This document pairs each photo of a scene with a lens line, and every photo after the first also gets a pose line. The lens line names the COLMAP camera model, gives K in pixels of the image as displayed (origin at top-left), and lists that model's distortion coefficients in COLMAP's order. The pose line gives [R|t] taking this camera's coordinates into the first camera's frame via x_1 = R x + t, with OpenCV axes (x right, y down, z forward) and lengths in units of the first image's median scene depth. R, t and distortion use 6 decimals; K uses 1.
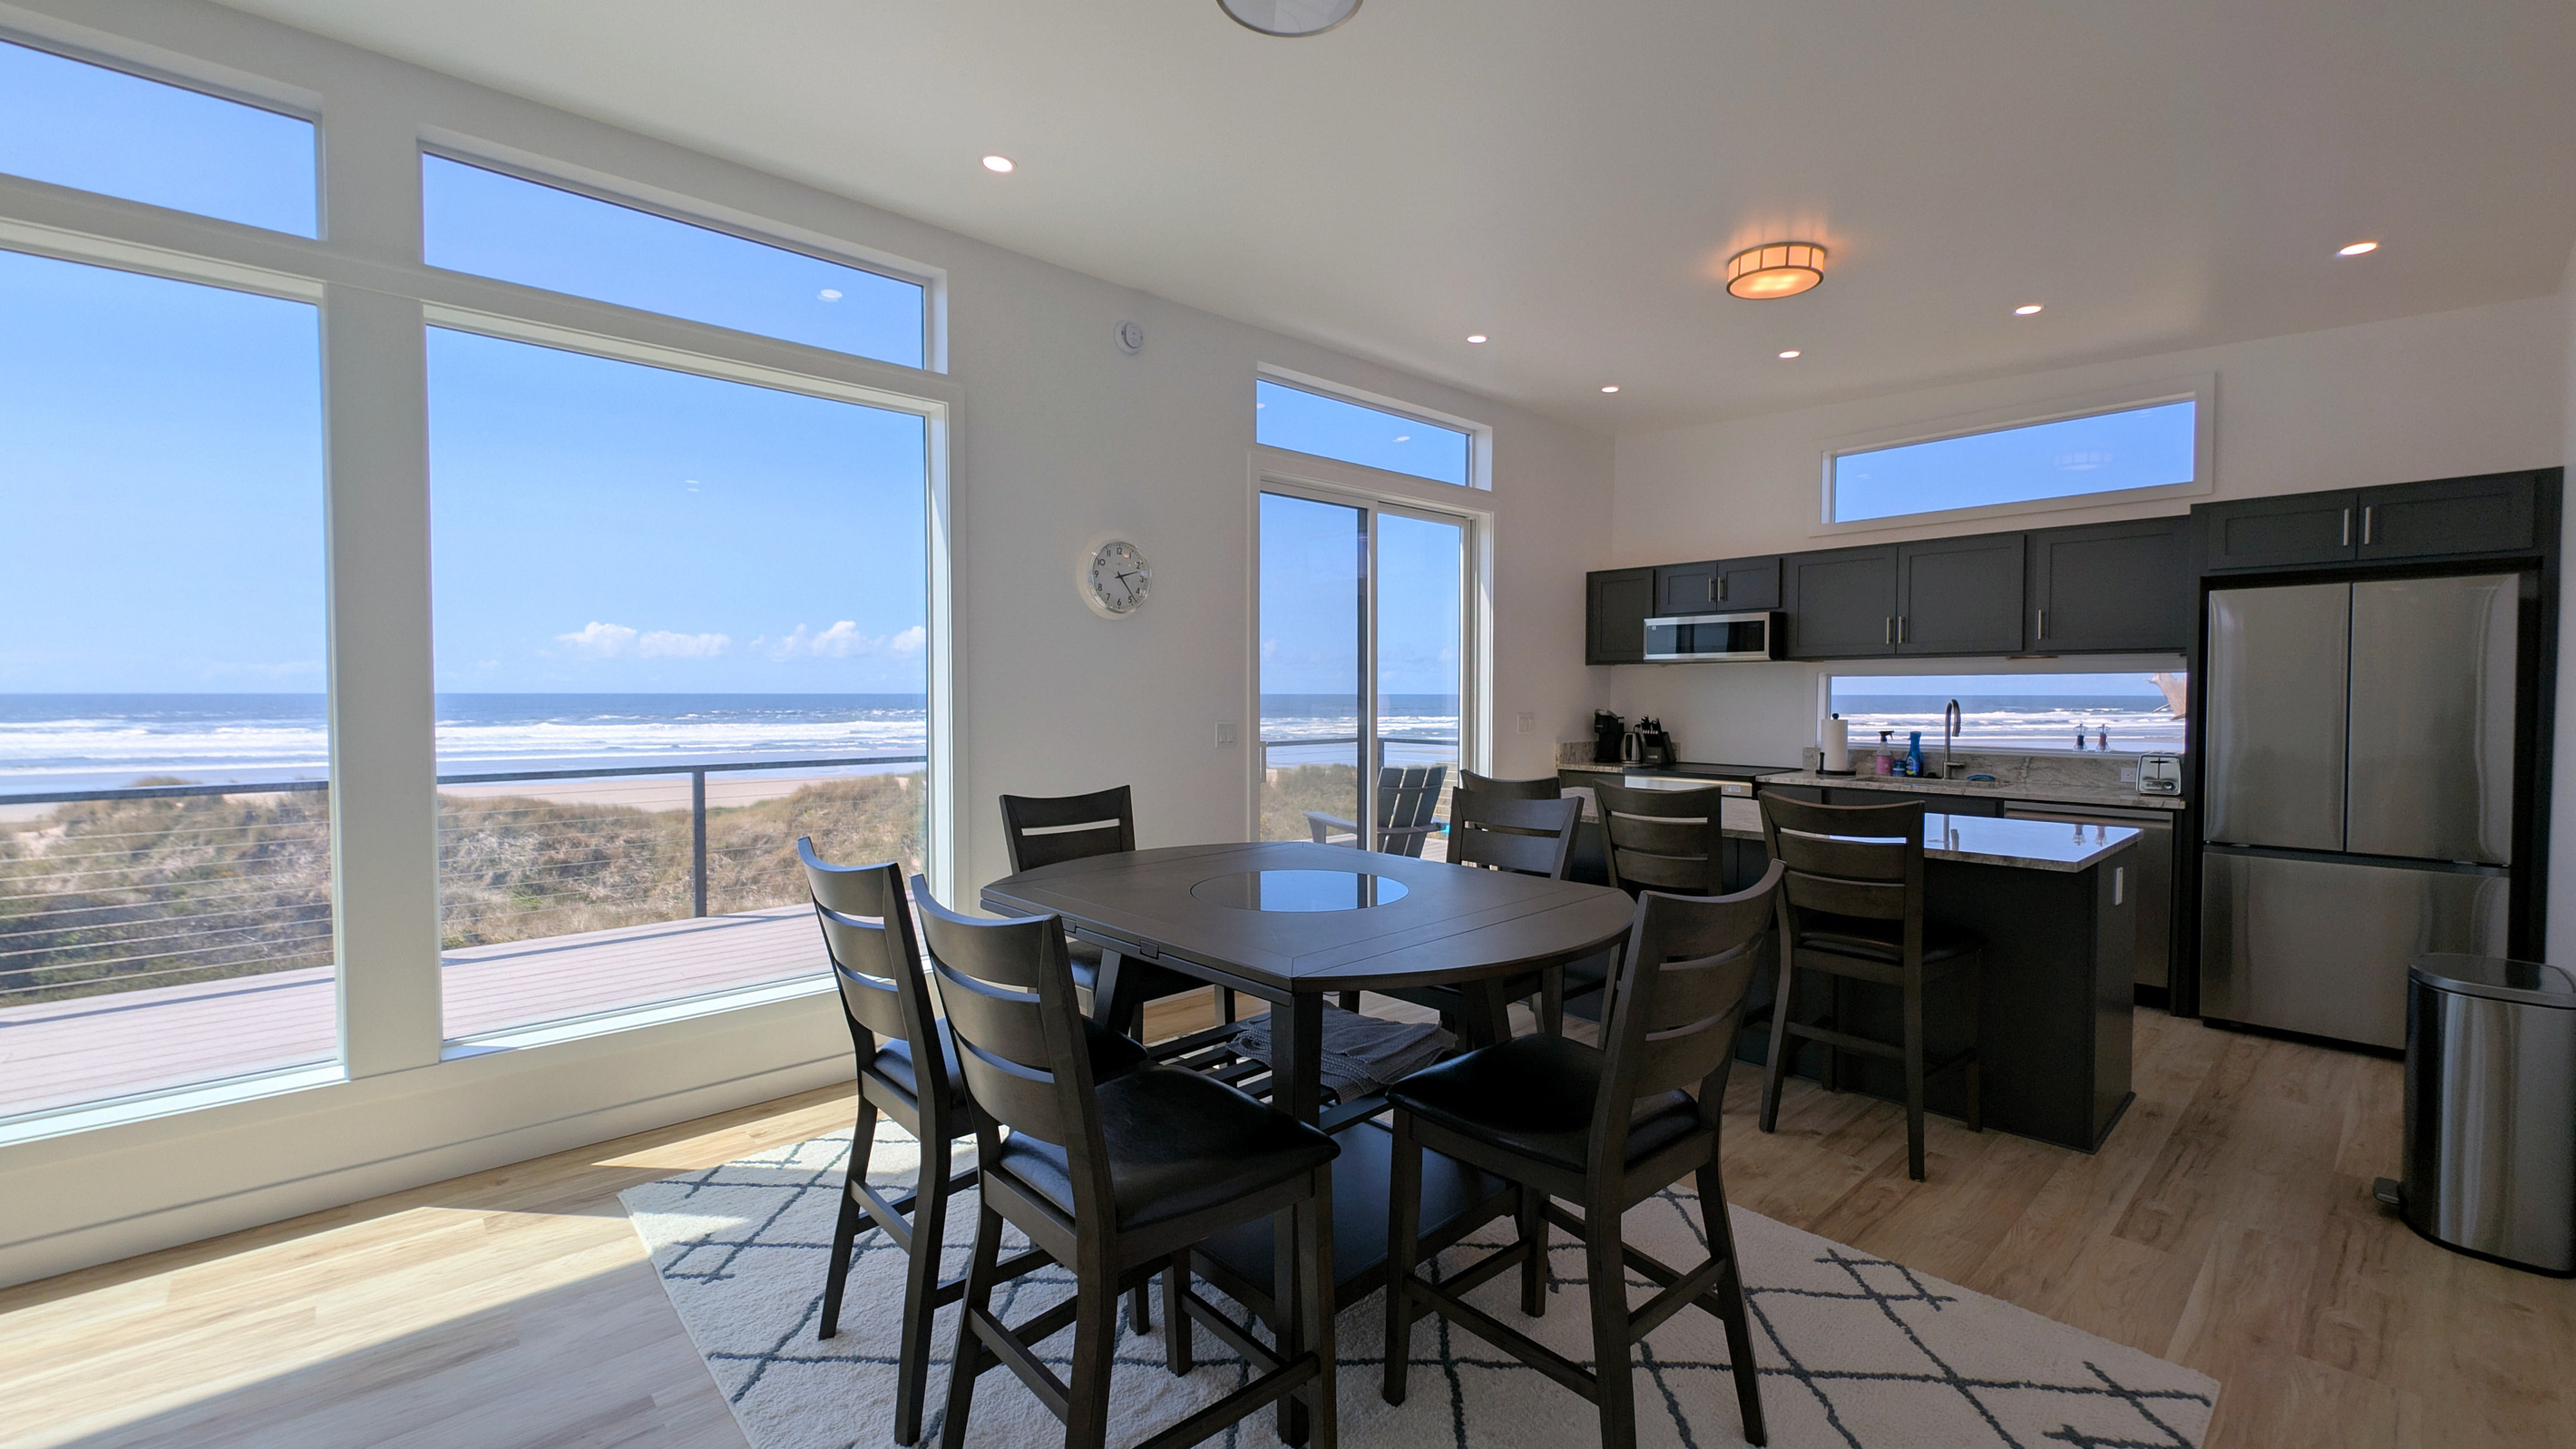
lens RADIAL K [[1075.0, 0, 1275.9], [0, 1075.0, 718.0], [0, 0, 1]] dist [0.002329, -0.000608]
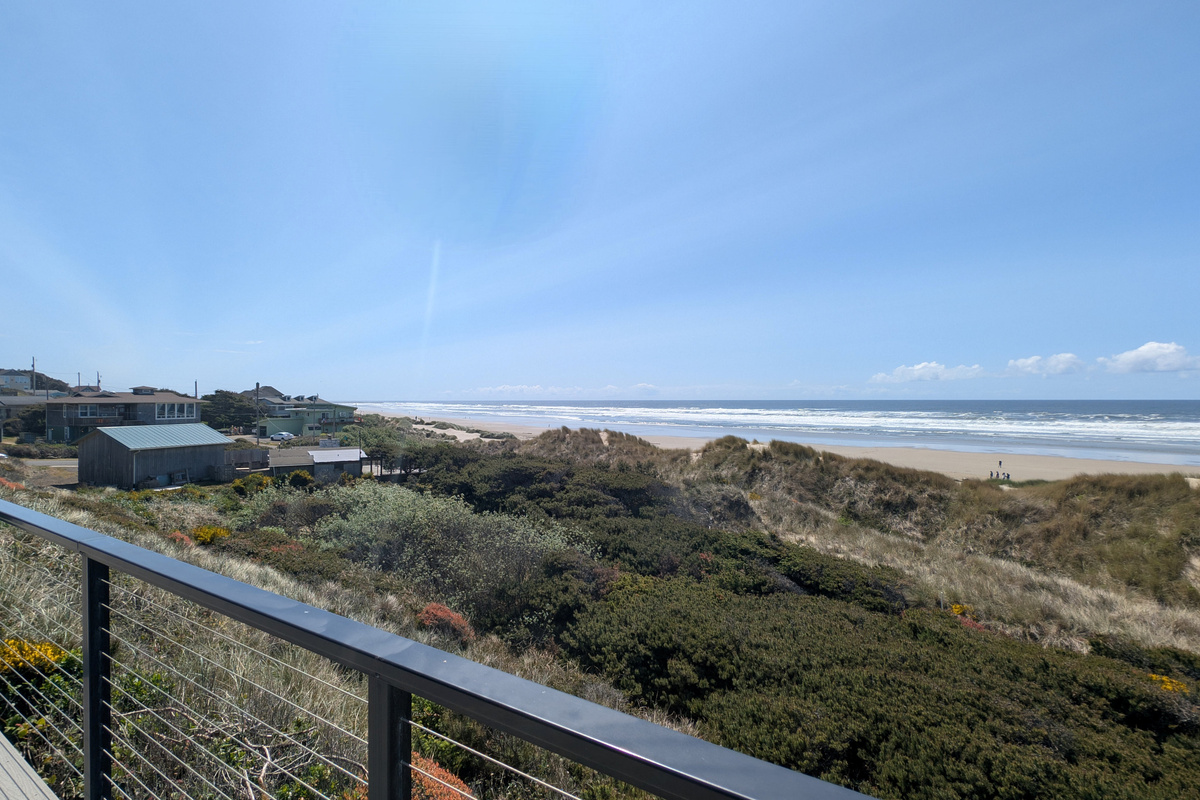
lens RADIAL K [[546.6, 0, 542.3], [0, 546.6, 393.7], [0, 0, 1]] dist [-0.002716, -0.000487]
pose [[0.236275, -0.010911, -0.971625, 0.204419], [-0.021597, 0.999631, -0.016477, -0.044920], [0.971446, 0.024877, 0.235952, 1.722579]]
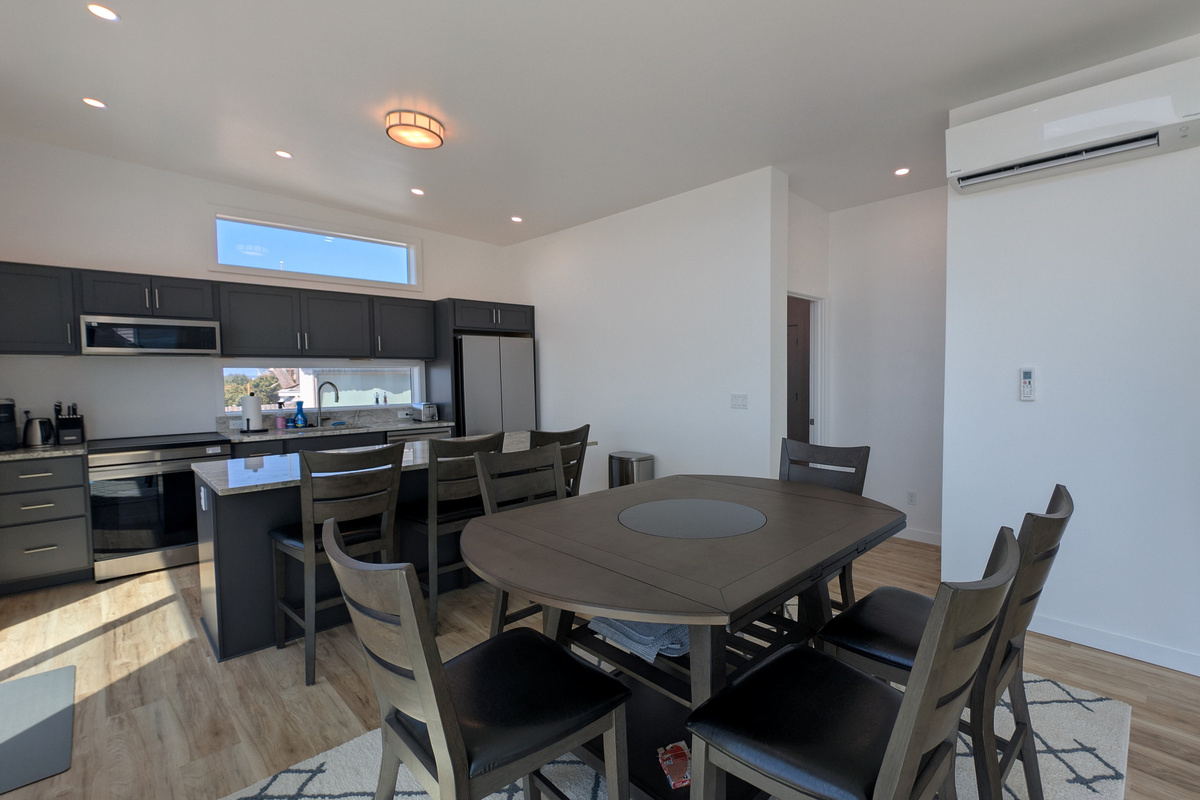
lens RADIAL K [[546.6, 0, 669.9], [0, 546.6, 400.7], [0, 0, 1]] dist [-0.002716, -0.000487]
pose [[-0.089701, -0.050141, 0.994706, -0.349995], [0.031385, 0.998094, 0.053142, -0.016889], [-0.995474, 0.035985, -0.087956, 0.540607]]
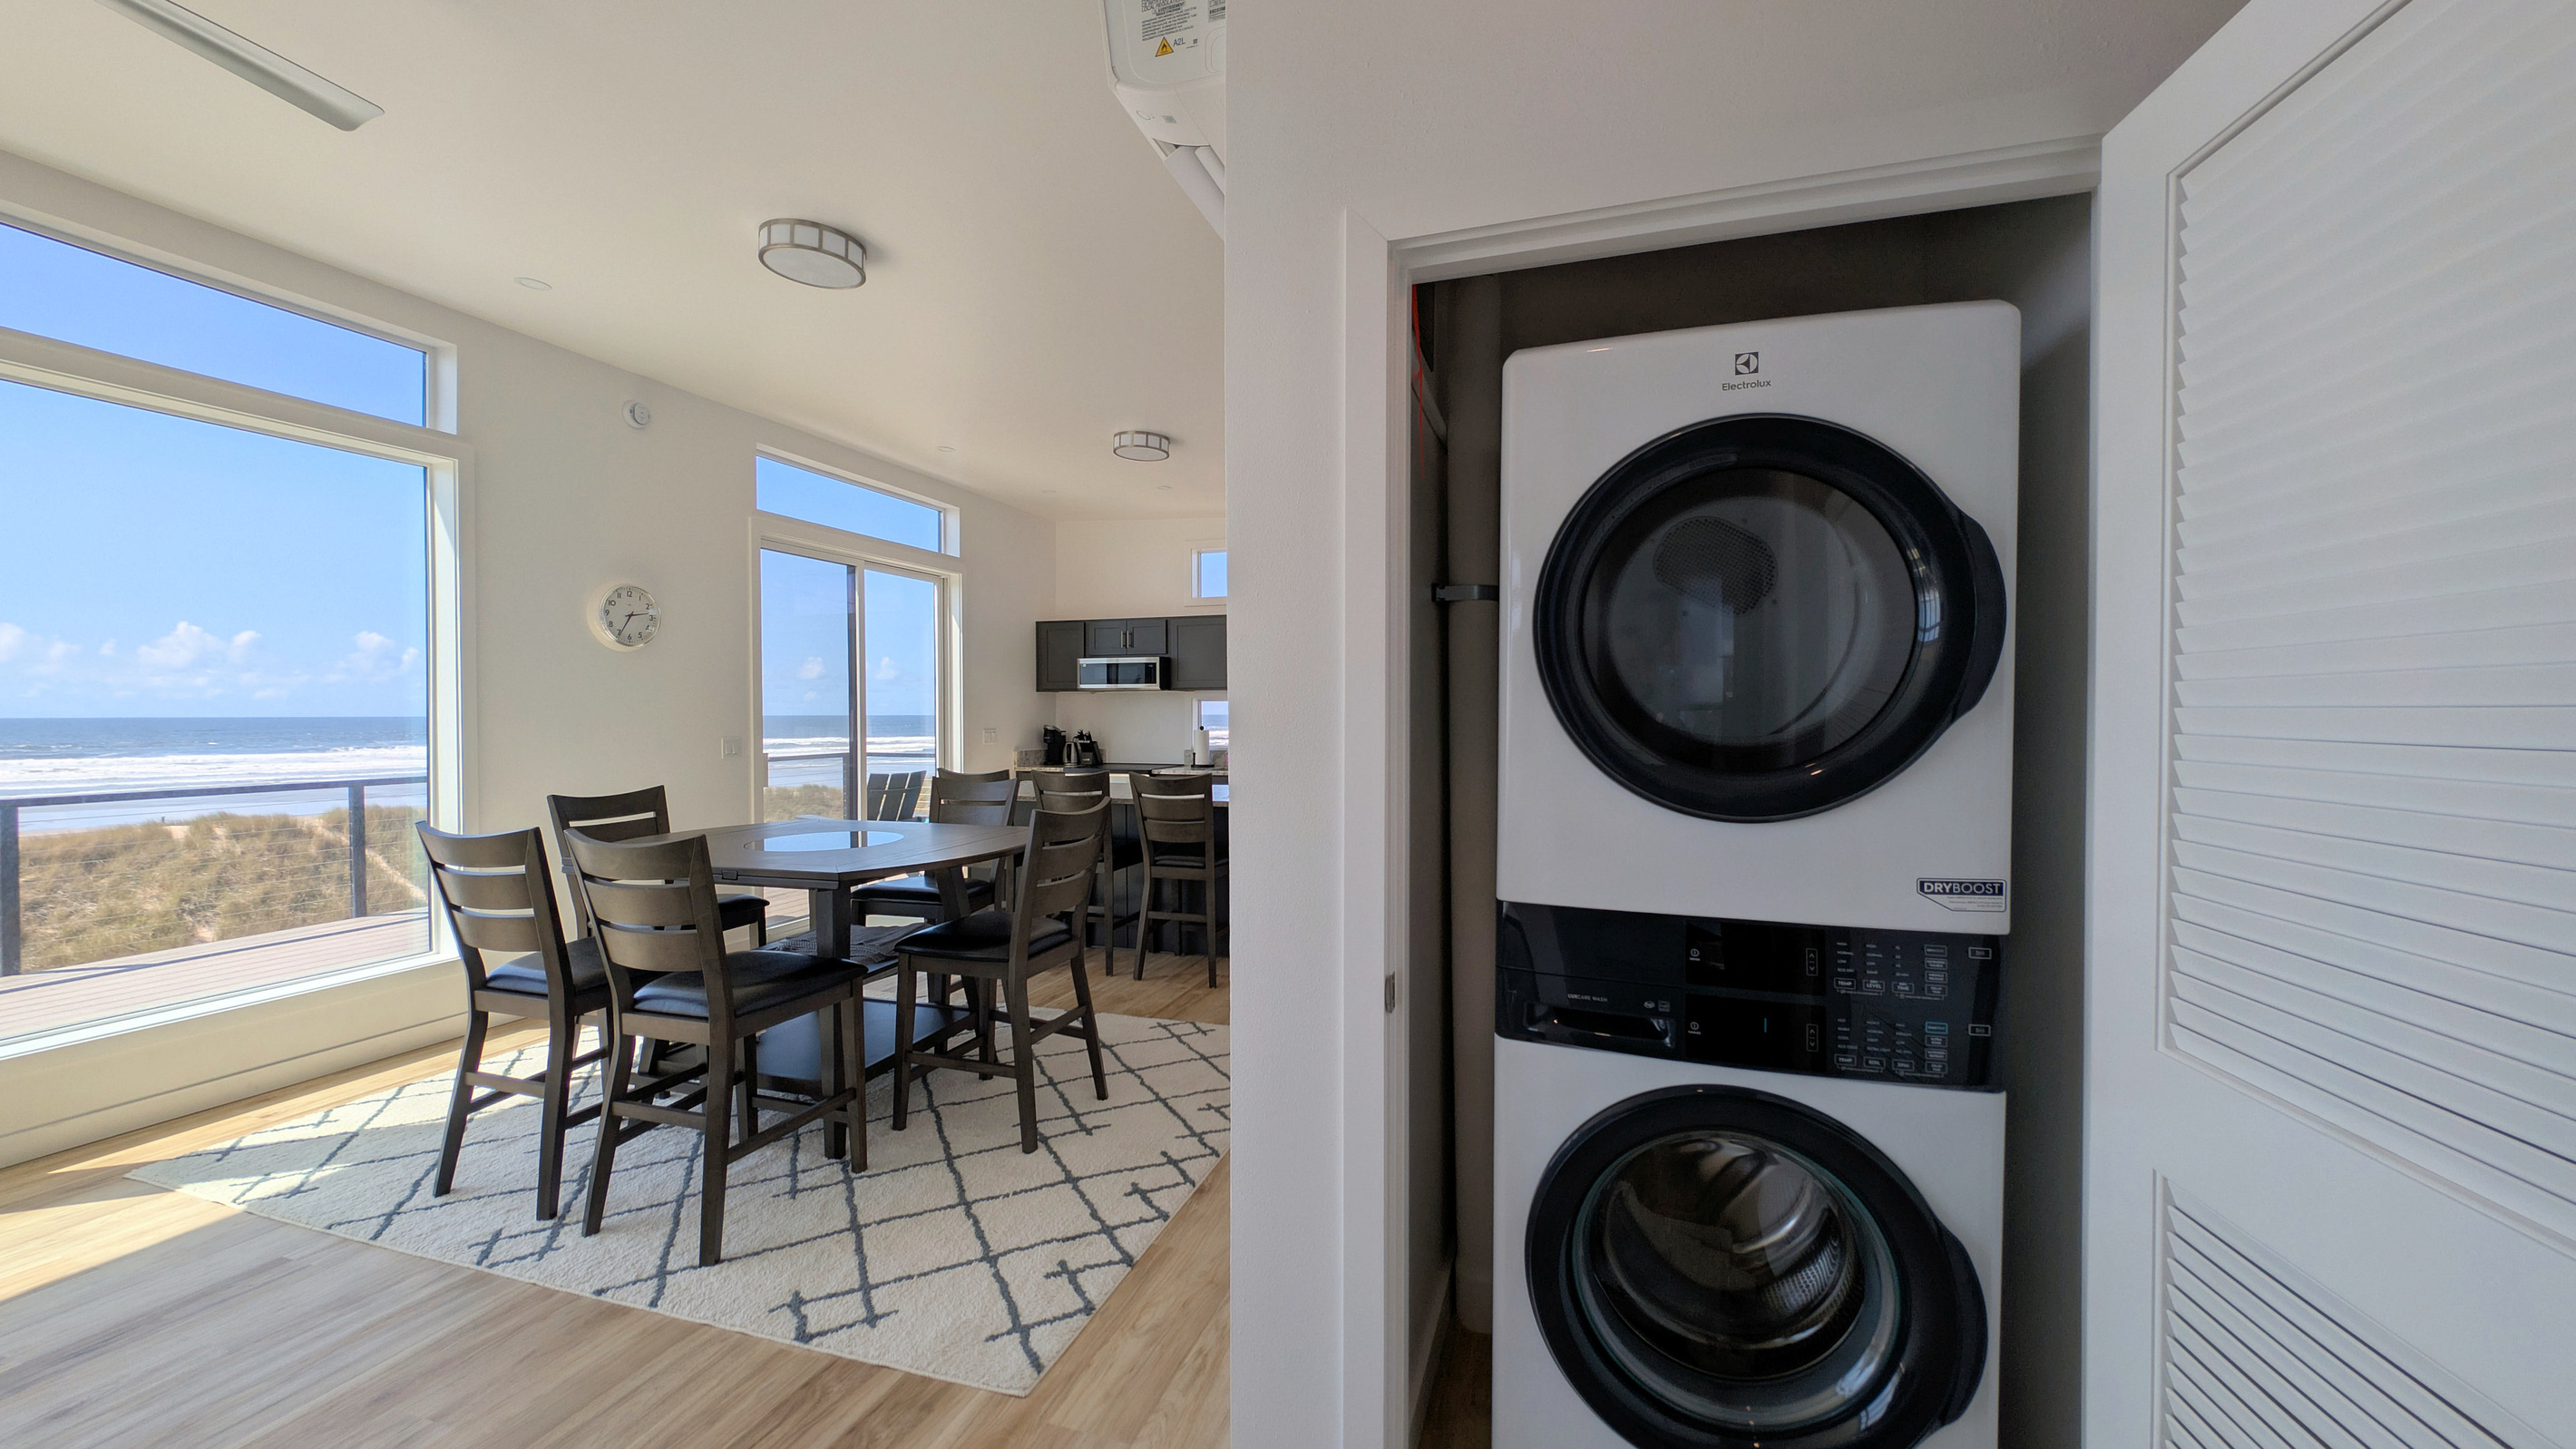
lens RADIAL K [[986.3, 0, 1318.7], [0, 986.3, 724.2], [0, 0, 1]] dist [-0.001922, -0.000066]
pose [[0.857152, -0.009410, 0.514977, -0.047254], [0.015986, 0.999837, -0.008337, 0.007802], [-0.514815, 0.015379, 0.857163, -0.272176]]
